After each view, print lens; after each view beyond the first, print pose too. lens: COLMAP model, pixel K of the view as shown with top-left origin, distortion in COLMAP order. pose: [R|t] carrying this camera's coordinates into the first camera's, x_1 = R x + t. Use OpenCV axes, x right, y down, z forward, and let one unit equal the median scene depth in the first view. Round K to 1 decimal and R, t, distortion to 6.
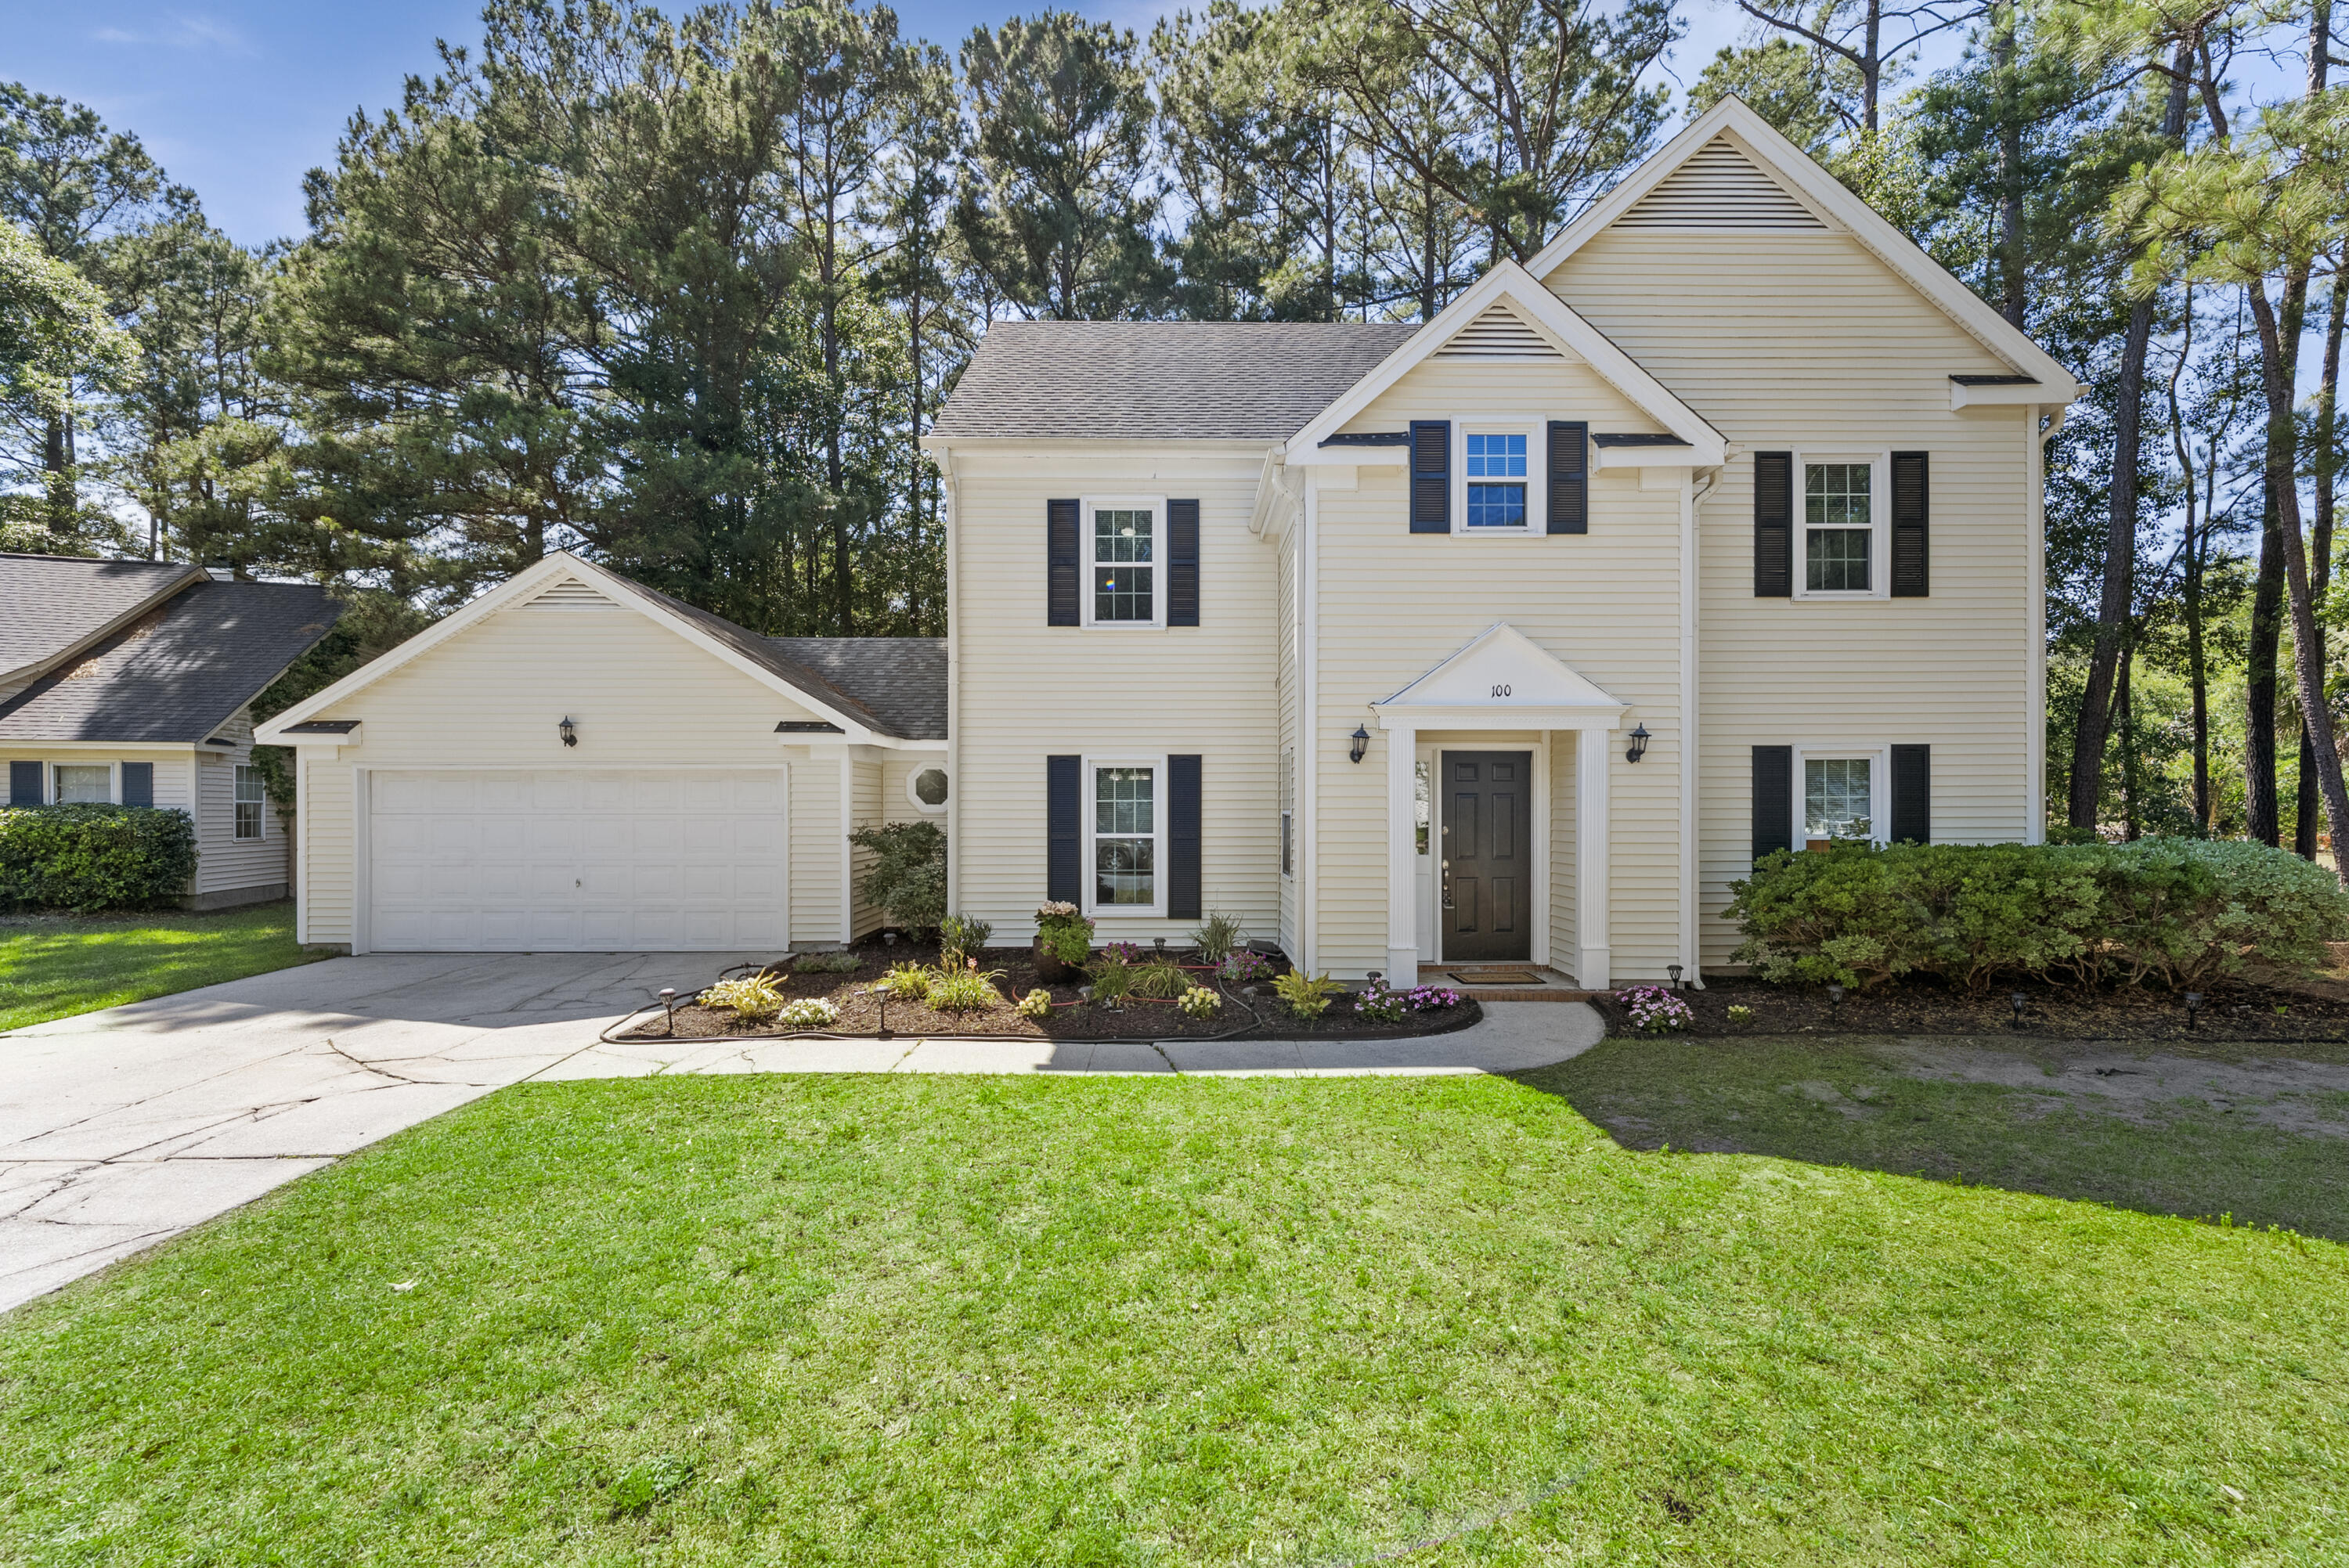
lens RADIAL K [[957.6, 0, 1174.3], [0, 957.6, 815.6], [0, 0, 1]] dist [-0.001167, -0.000317]
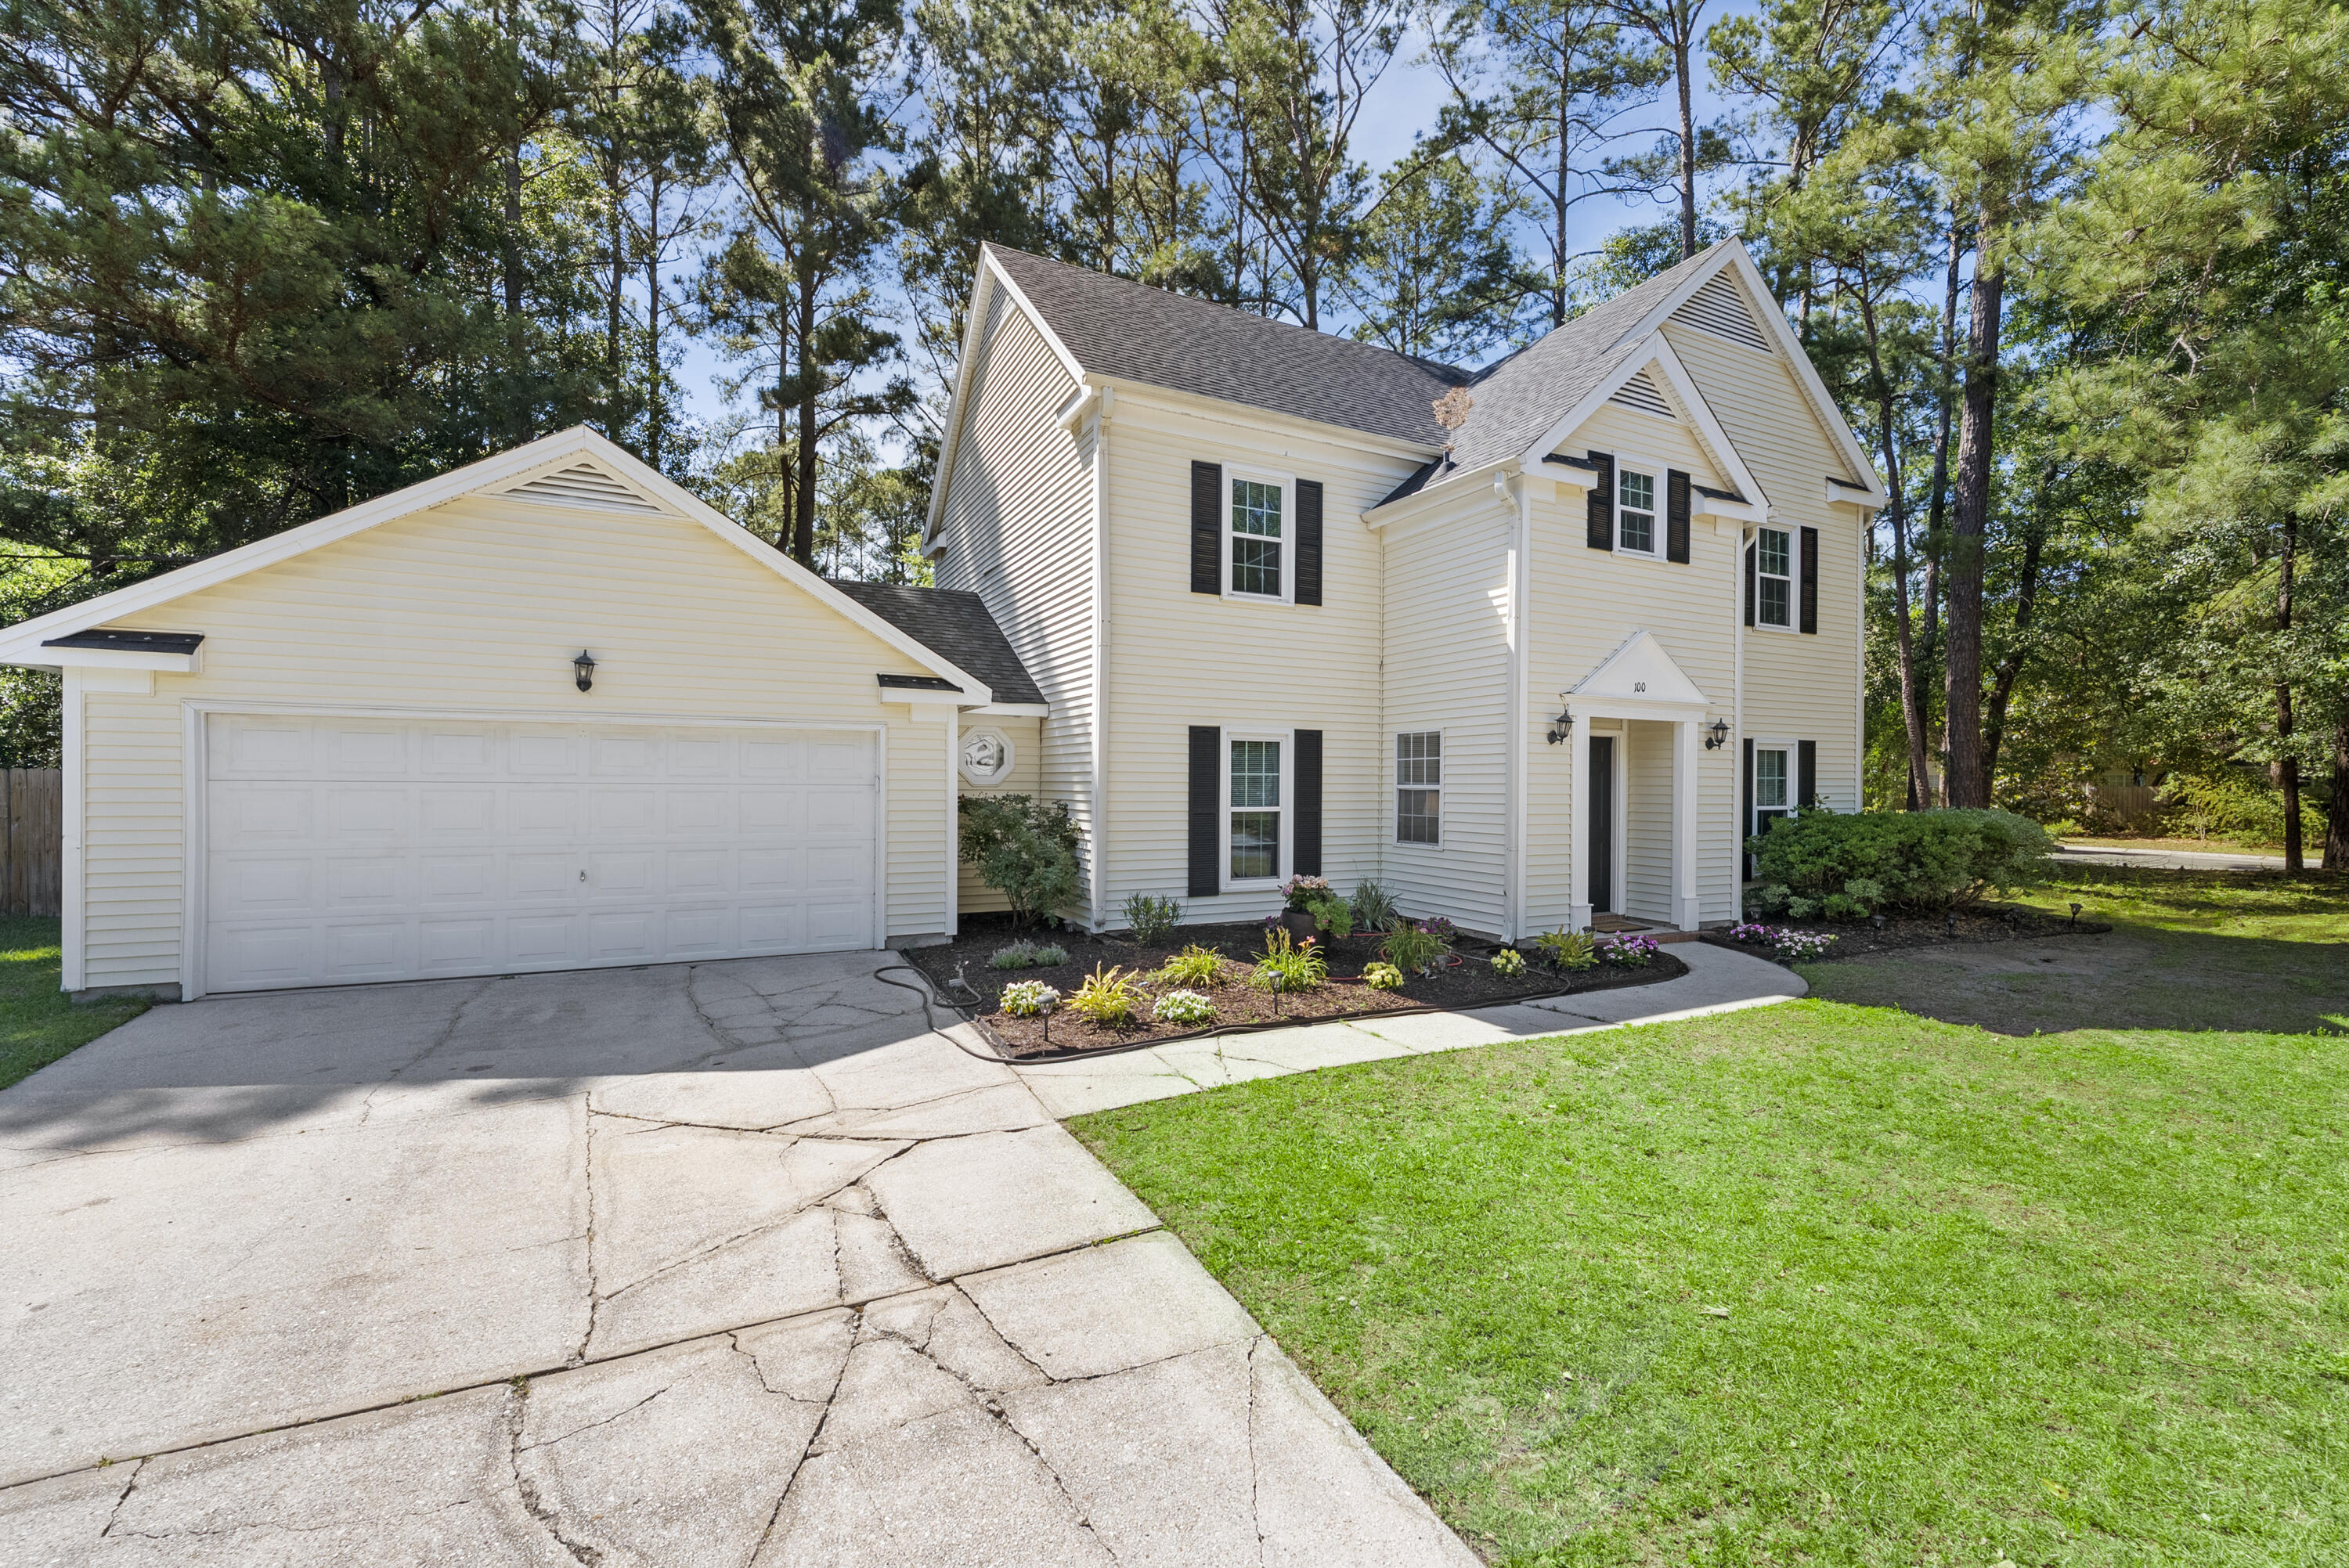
lens RADIAL K [[952.6, 0, 1178.4], [0, 952.6, 793.2], [0, 0, 1]] dist [-0.002559, -0.000453]
pose [[0.898299, 0.002706, 0.439376, -0.565453], [-0.005050, 0.999979, 0.004166, 0.000970], [-0.439355, -0.005961, 0.898294, 0.143639]]
